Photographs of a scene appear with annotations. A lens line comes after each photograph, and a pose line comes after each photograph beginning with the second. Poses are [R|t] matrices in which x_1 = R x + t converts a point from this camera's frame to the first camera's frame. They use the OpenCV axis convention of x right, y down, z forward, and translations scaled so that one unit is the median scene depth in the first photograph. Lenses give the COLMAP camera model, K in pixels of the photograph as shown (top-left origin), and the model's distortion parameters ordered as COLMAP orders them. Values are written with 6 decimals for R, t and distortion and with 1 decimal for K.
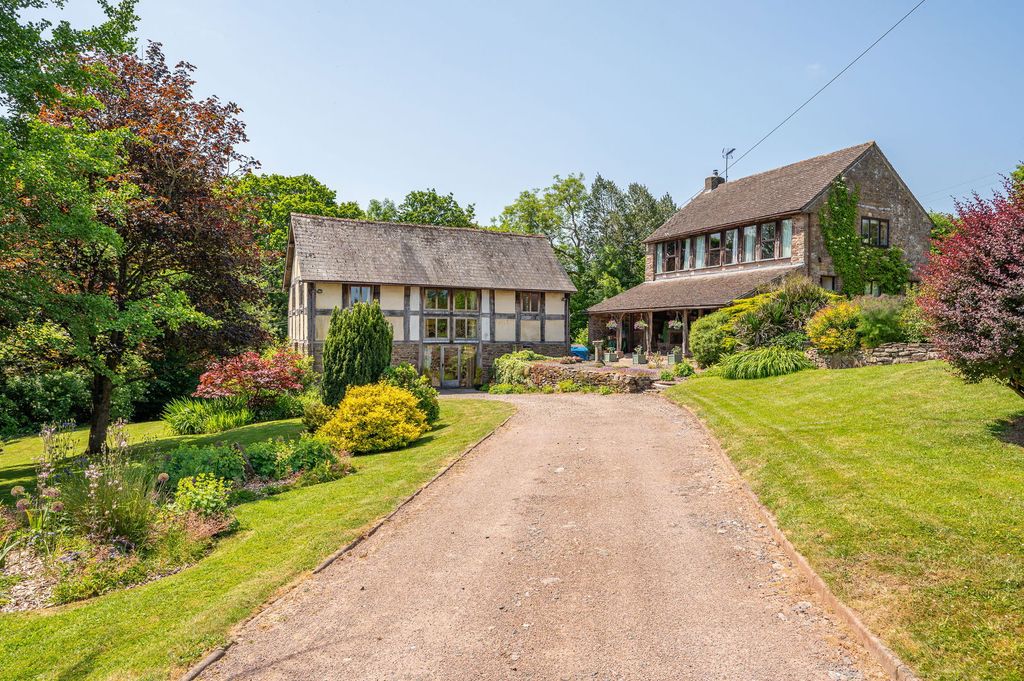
lens RADIAL K [[661.7, 0, 512.0], [0, 661.7, 340.5], [0, 0, 1]] dist [-0.000737, -0.000132]
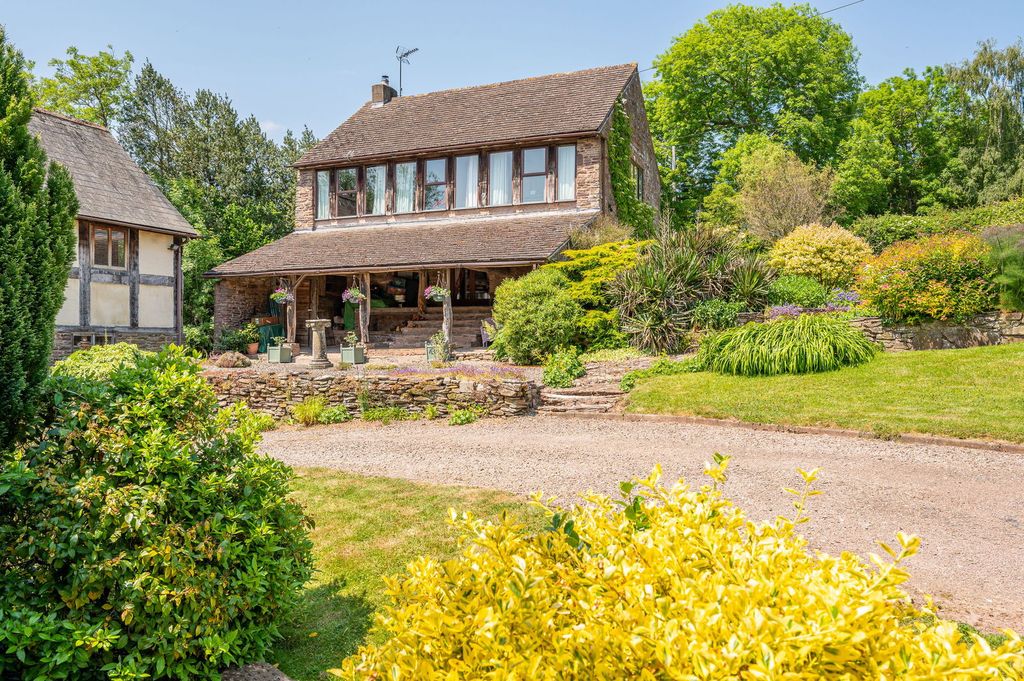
lens RADIAL K [[757.9, 0, 515.6], [0, 757.9, 339.3], [0, 0, 1]] dist [-0.000330, -0.004314]
pose [[0.749064, -0.007101, 0.662460, -0.127833], [0.011575, 0.999930, -0.002370, 0.016950], [-0.662397, 0.009443, 0.749094, 0.400496]]
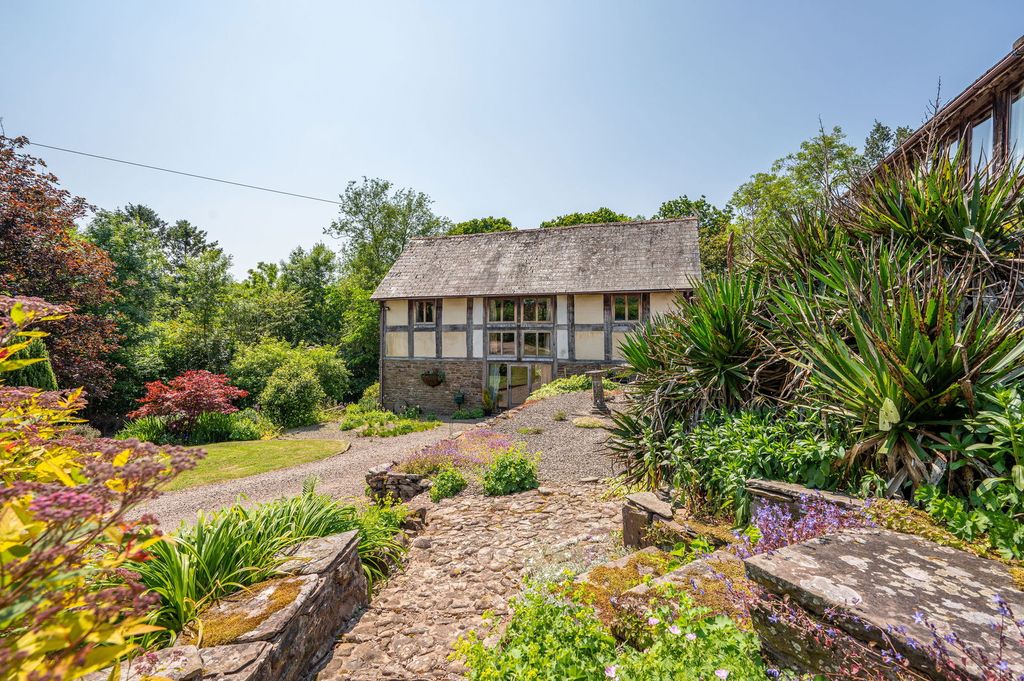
lens RADIAL K [[459.1, 0, 512.0], [0, 459.1, 340.5], [0, 0, 1]] dist [0.000101, 0.000056]
pose [[0.708492, -0.000213, -0.705719, 0.320004], [0.002040, 0.999996, 0.001746, -0.023709], [0.705716, -0.002677, 0.708490, 0.576708]]
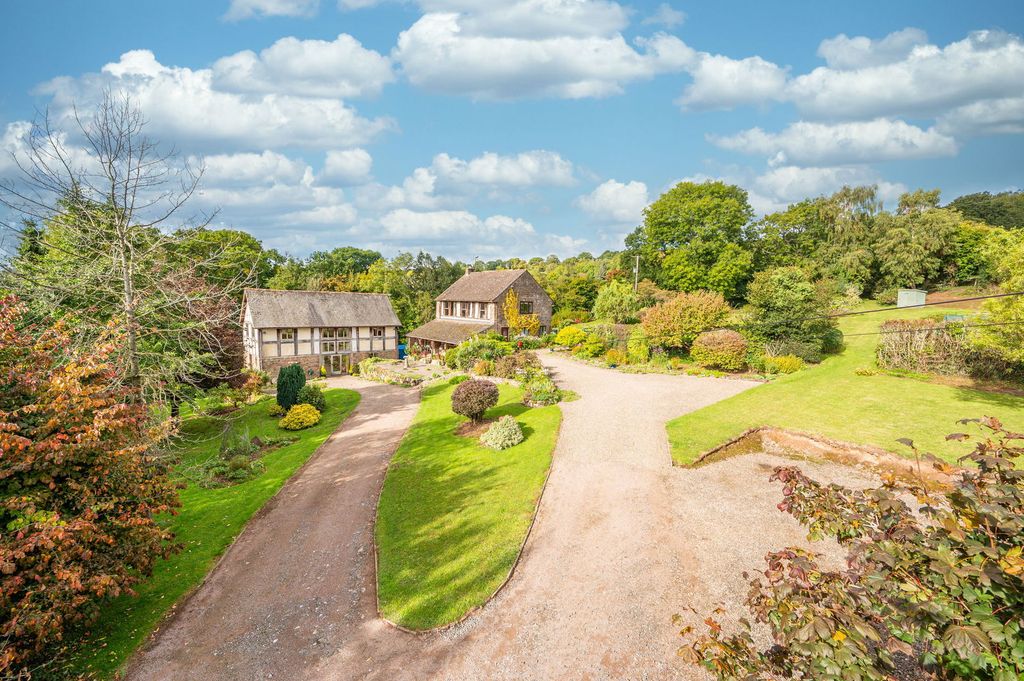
lens RADIAL K [[413.5, 0, 513.4], [0, 413.5, 346.2], [0, 0, 1]] dist [0.001416, 0.000164]
pose [[0.958229, -0.011751, 0.285762, 0.068940], [-0.017109, 0.995011, 0.098287, -0.156298], [-0.285491, -0.099071, 0.953247, -0.386720]]
